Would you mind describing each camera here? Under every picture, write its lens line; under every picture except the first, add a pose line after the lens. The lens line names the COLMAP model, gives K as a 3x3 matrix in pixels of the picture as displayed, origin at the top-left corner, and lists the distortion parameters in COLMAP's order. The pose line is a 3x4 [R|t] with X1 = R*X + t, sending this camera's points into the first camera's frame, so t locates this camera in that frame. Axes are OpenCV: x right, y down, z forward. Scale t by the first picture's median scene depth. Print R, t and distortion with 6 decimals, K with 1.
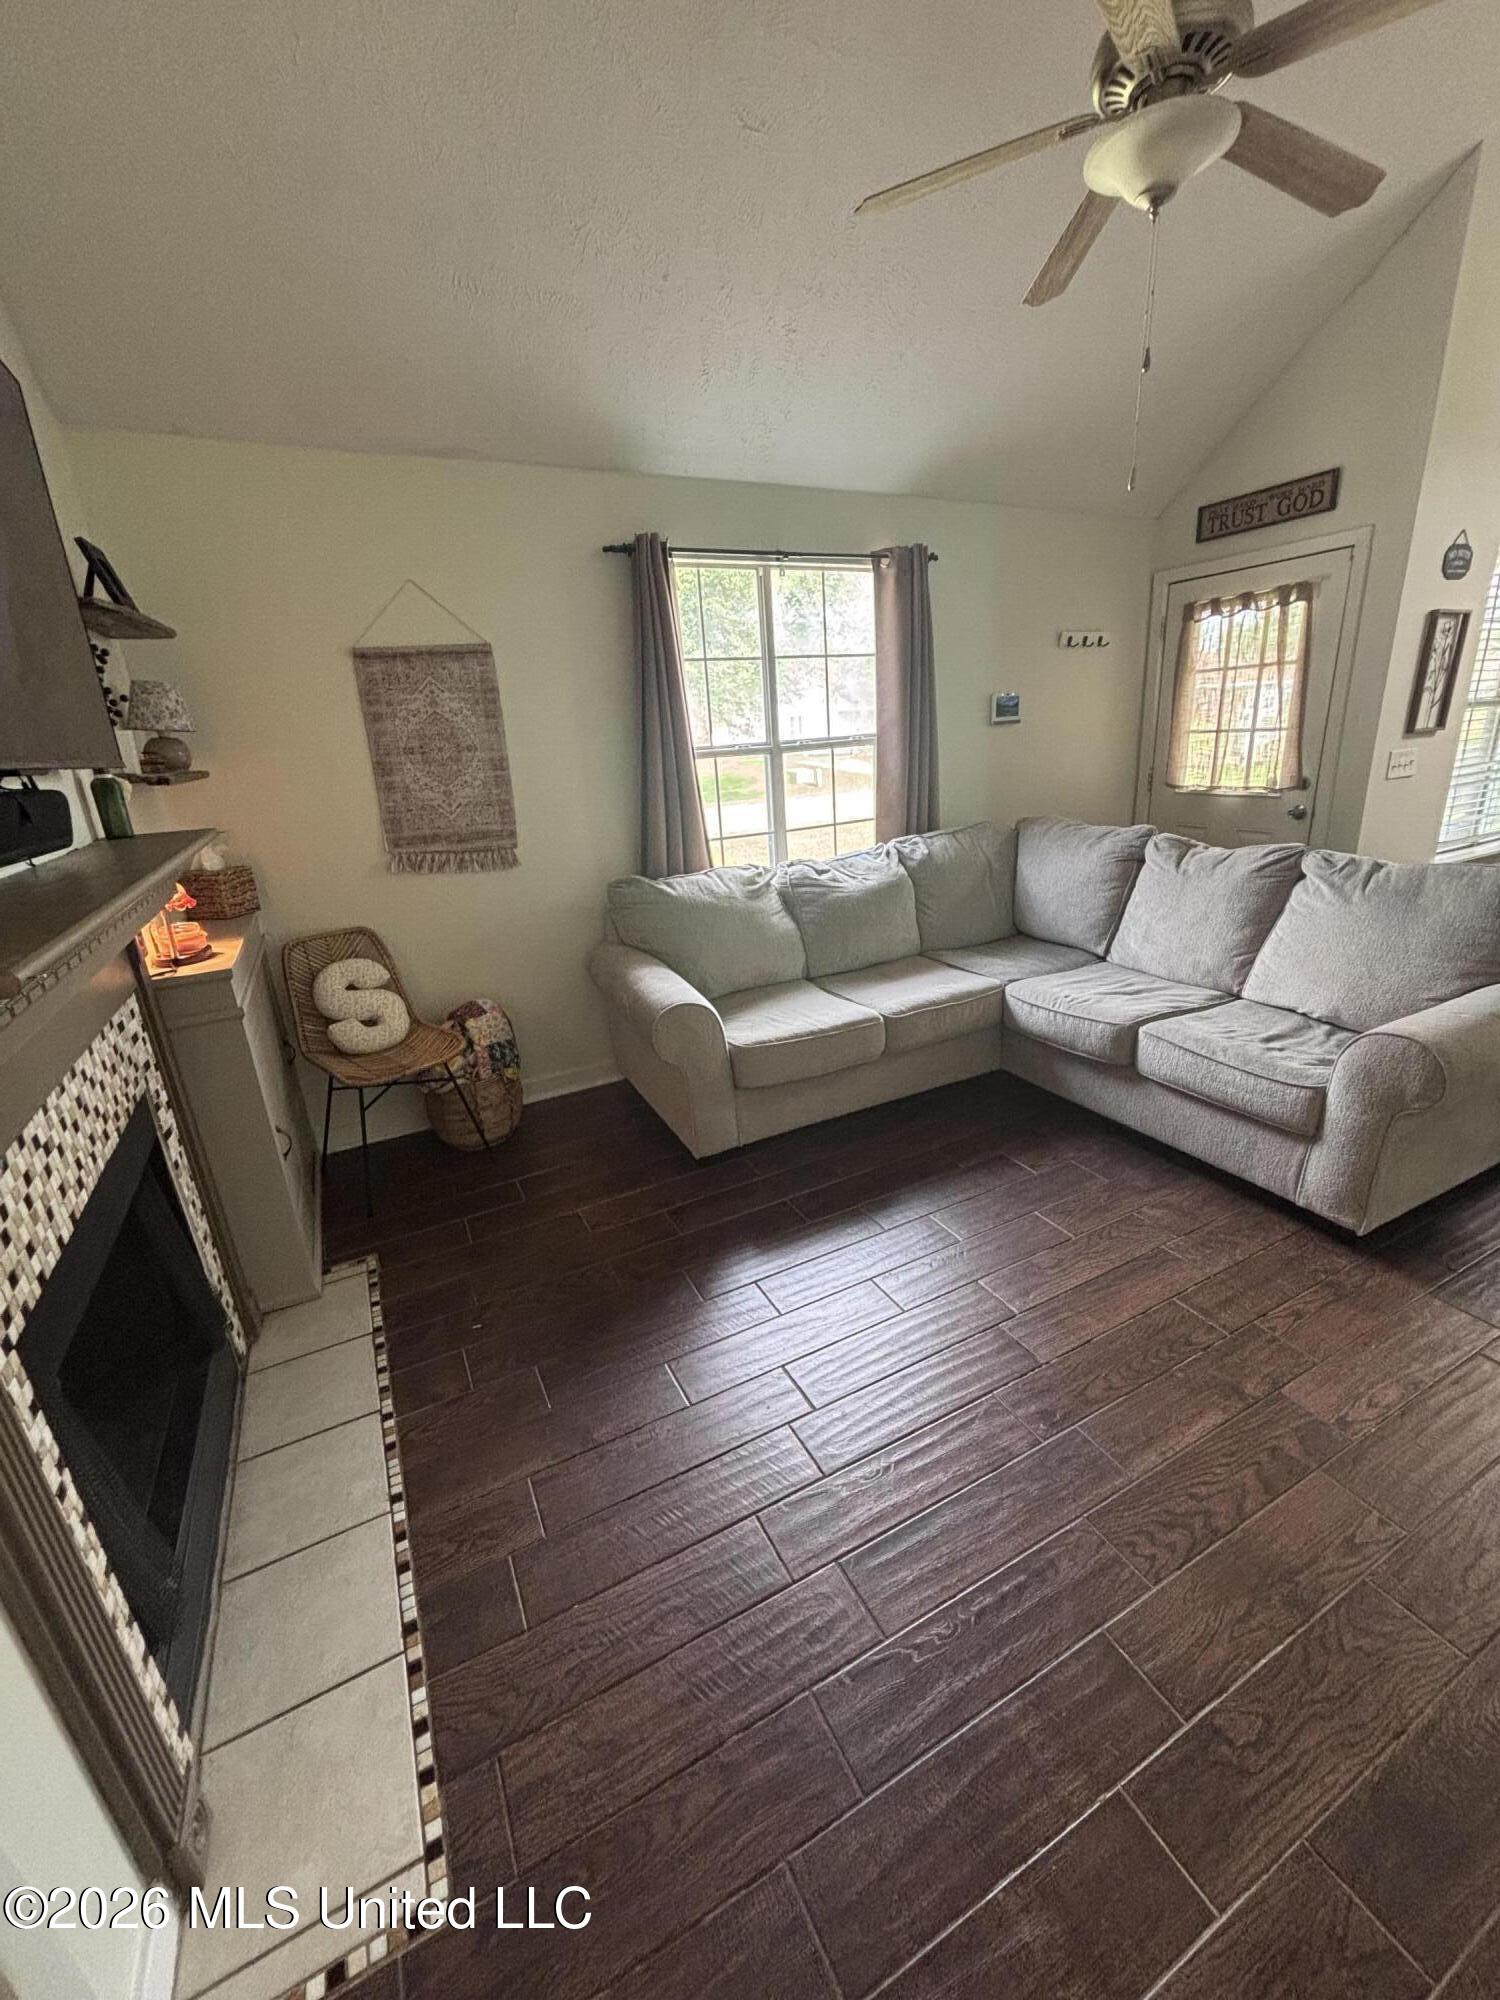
lens RADIAL K [[797.1, 0, 750.0], [0, 797.1, 1000.0], [0, 0, 1]] dist [0.000546, 0.000085]
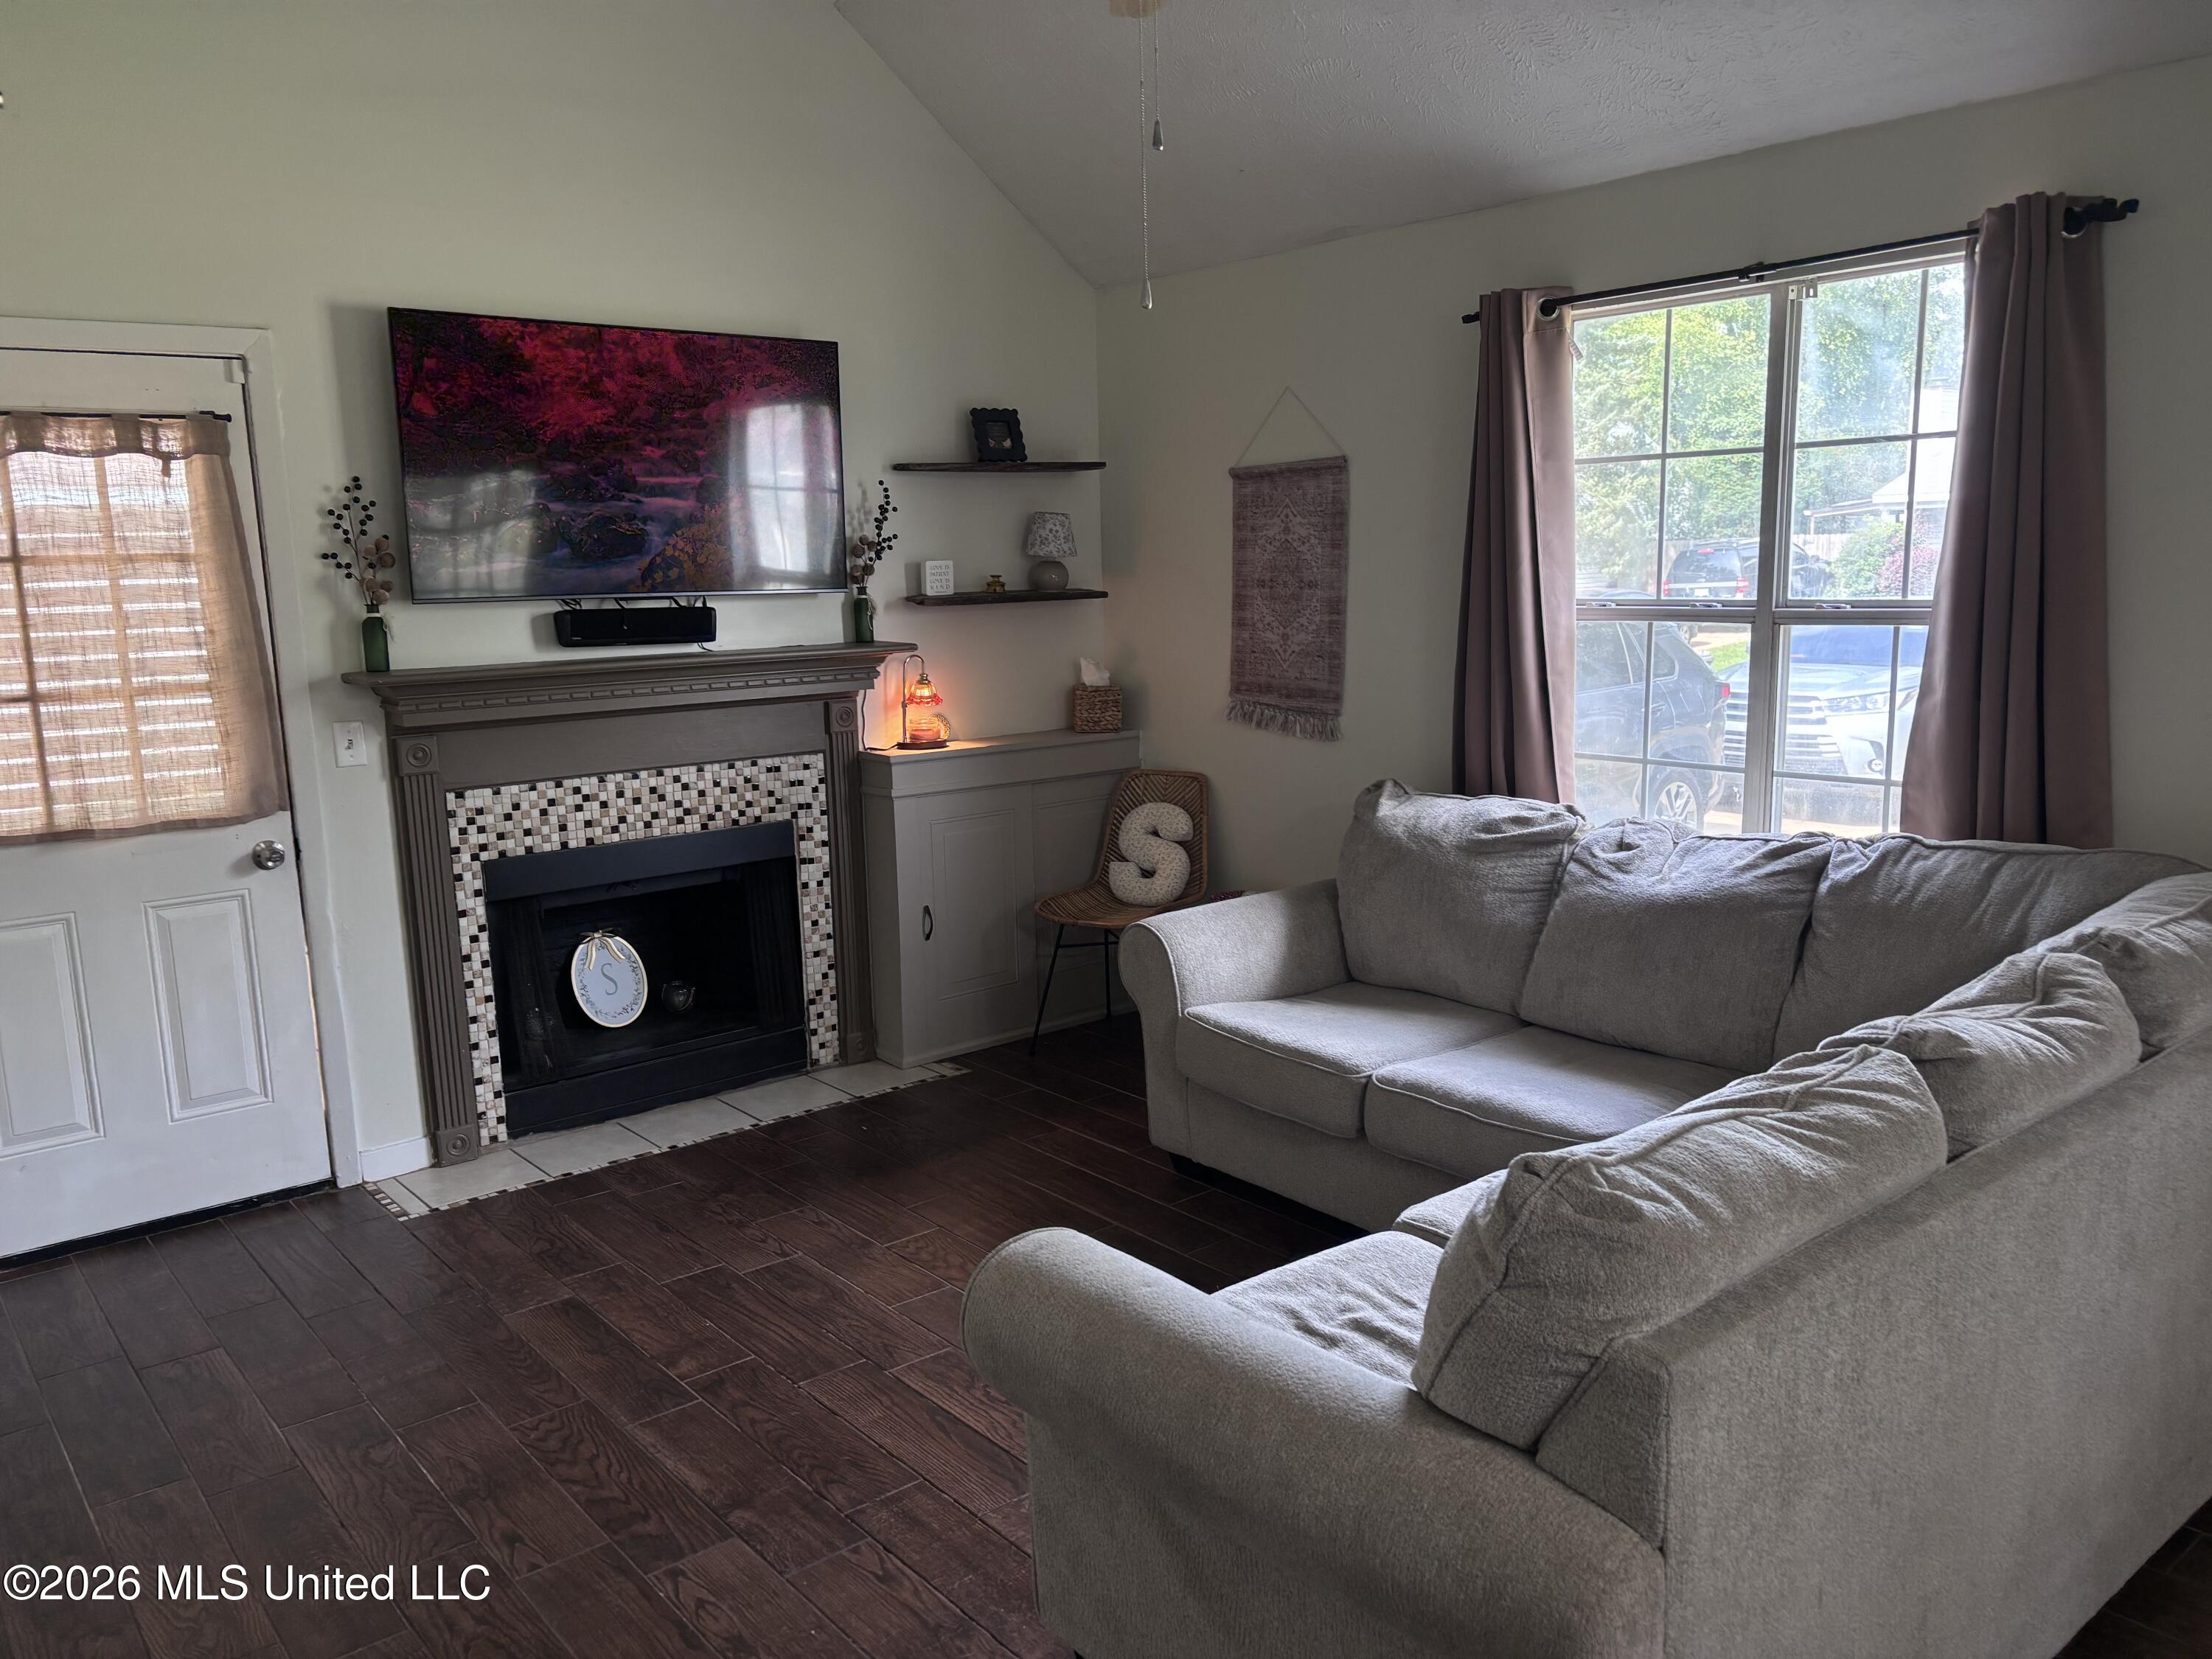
lens RADIAL K [[1660.1, 0, 1106.0], [0, 1660.1, 829.5], [0, 0, 1]] dist [0.132961, -0.207153]
pose [[0.225804, 0.212017, -0.950821, 1.229344], [-0.302992, 0.942905, 0.138296, -0.255071], [0.925855, 0.256863, 0.277151, 0.419209]]
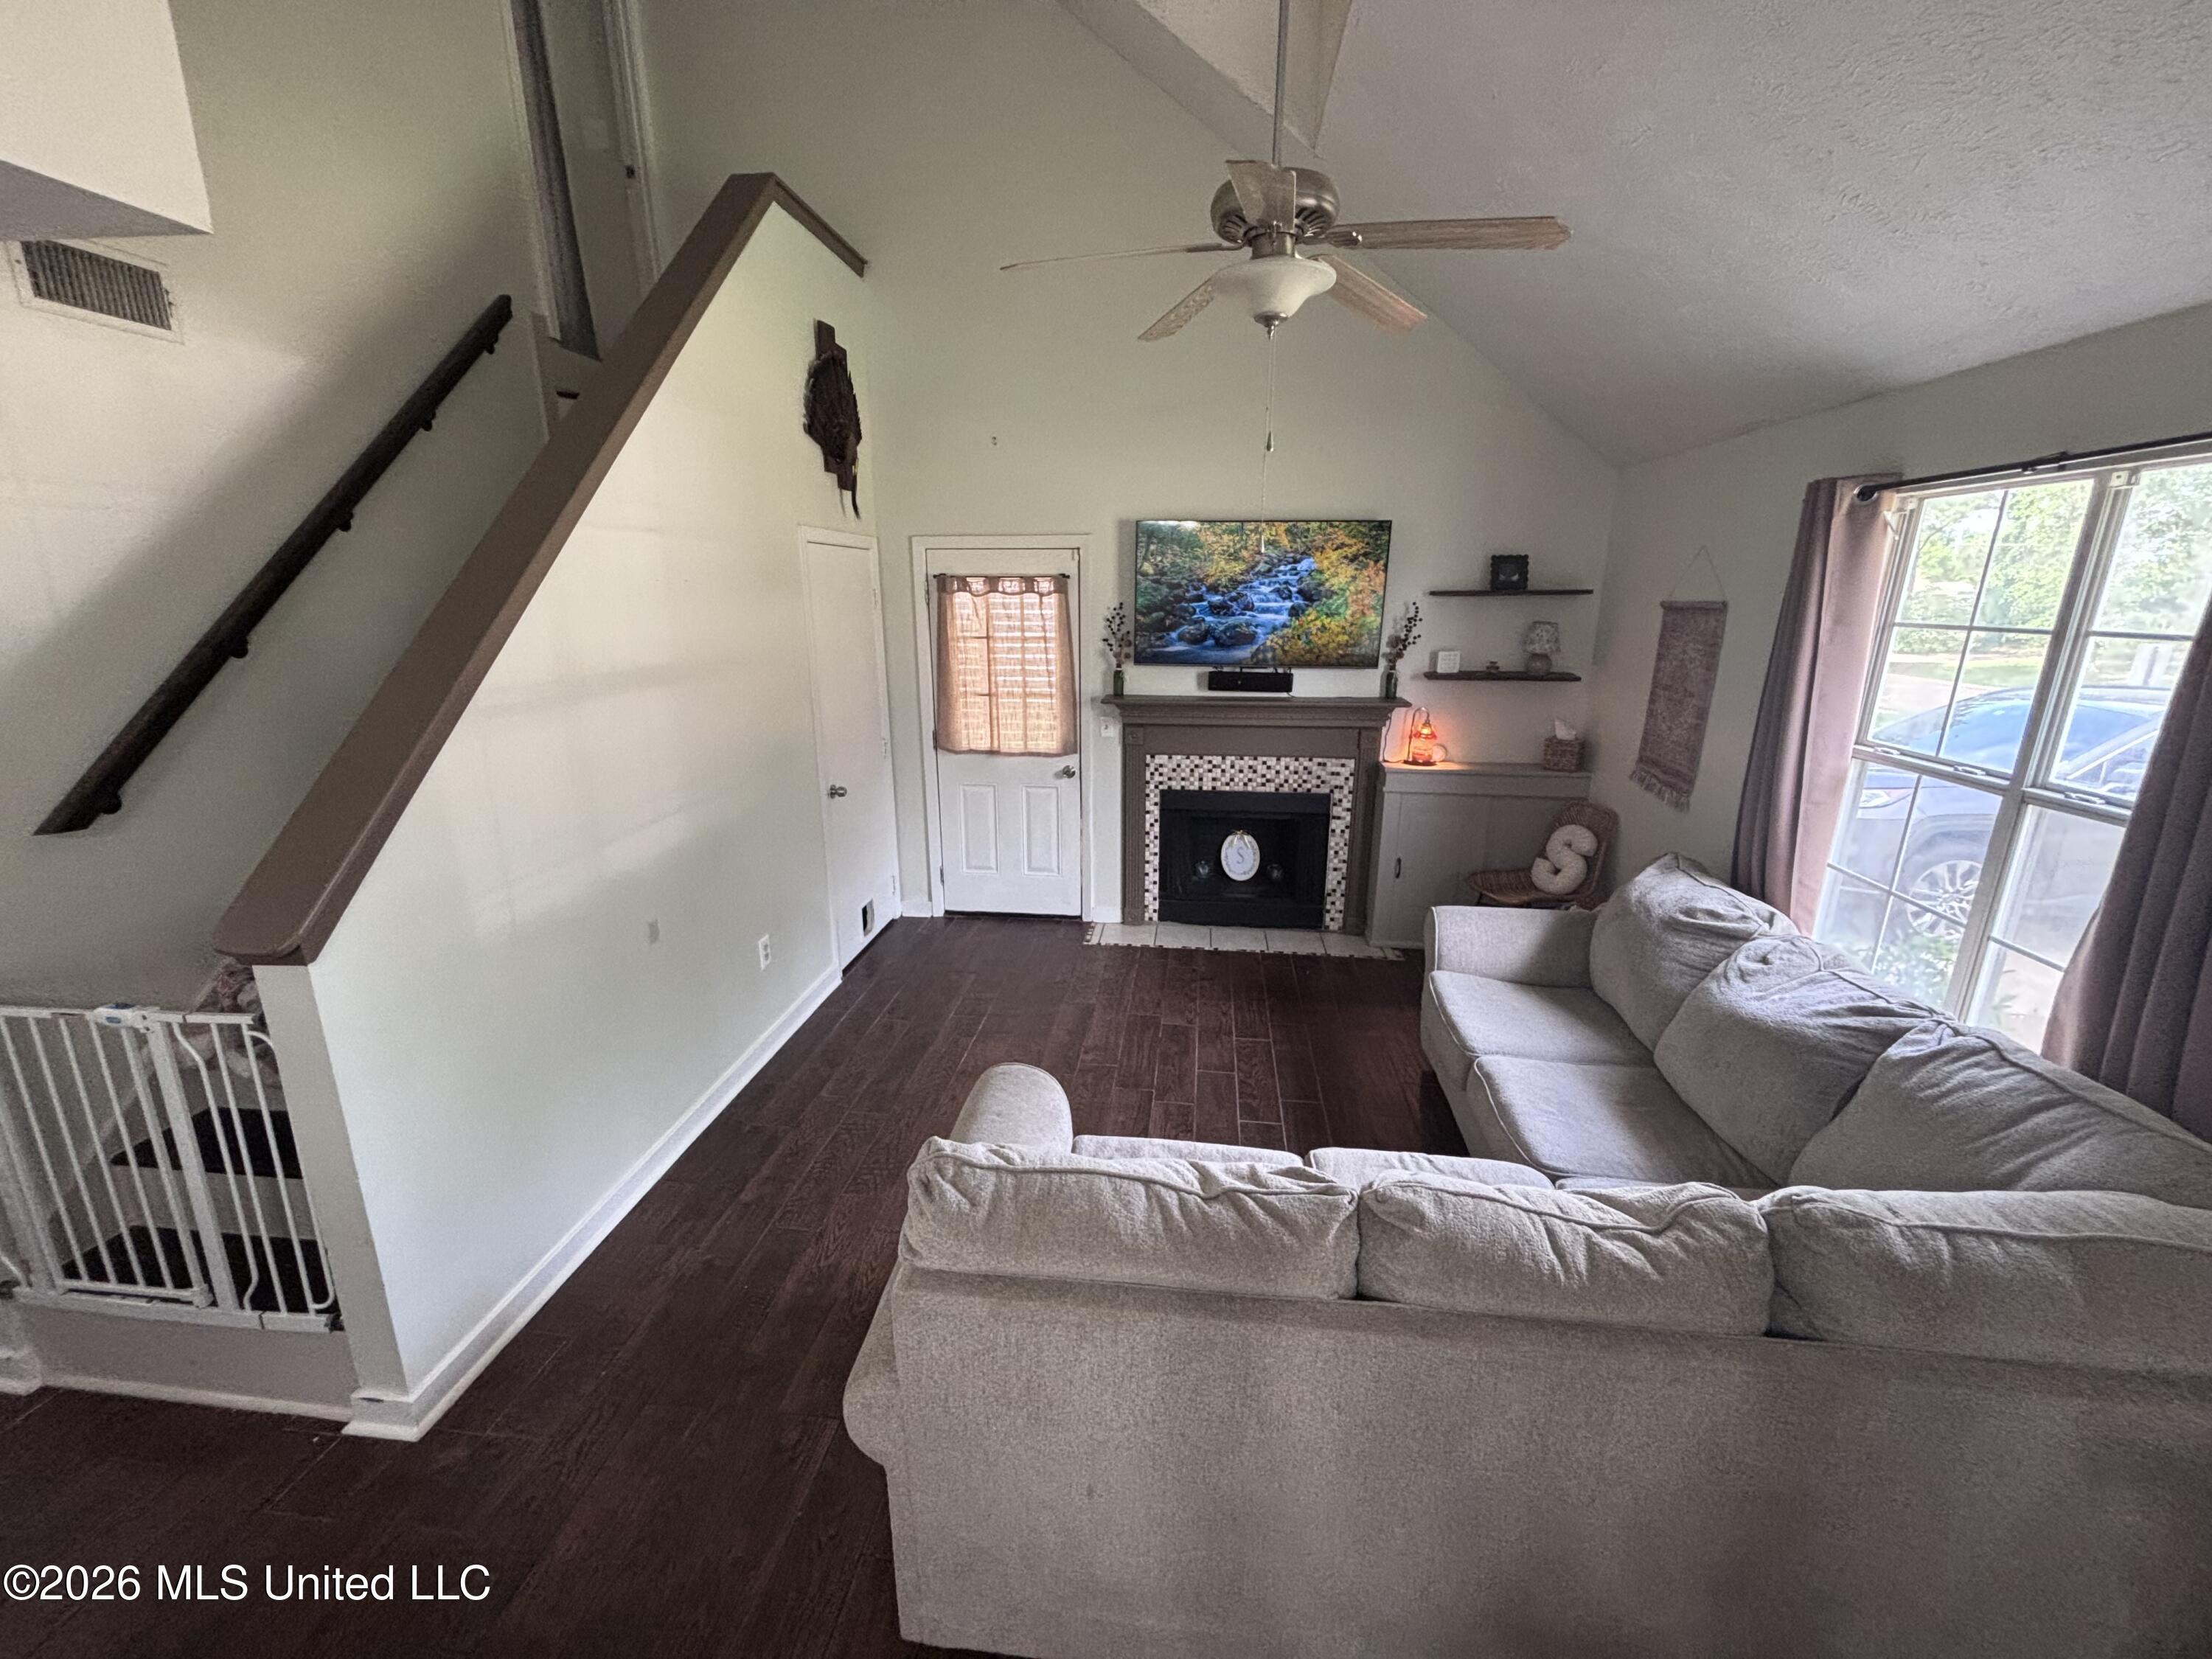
lens RADIAL K [[881.6, 0, 1106.0], [0, 881.6, 829.5], [0, 0, 1]] dist [0.000546, 0.000085]
pose [[-0.548406, 0.277942, -0.788669, 1.044762], [-0.239188, 0.851600, 0.466441, -0.524443], [0.801274, 0.444439, -0.400542, 0.931259]]
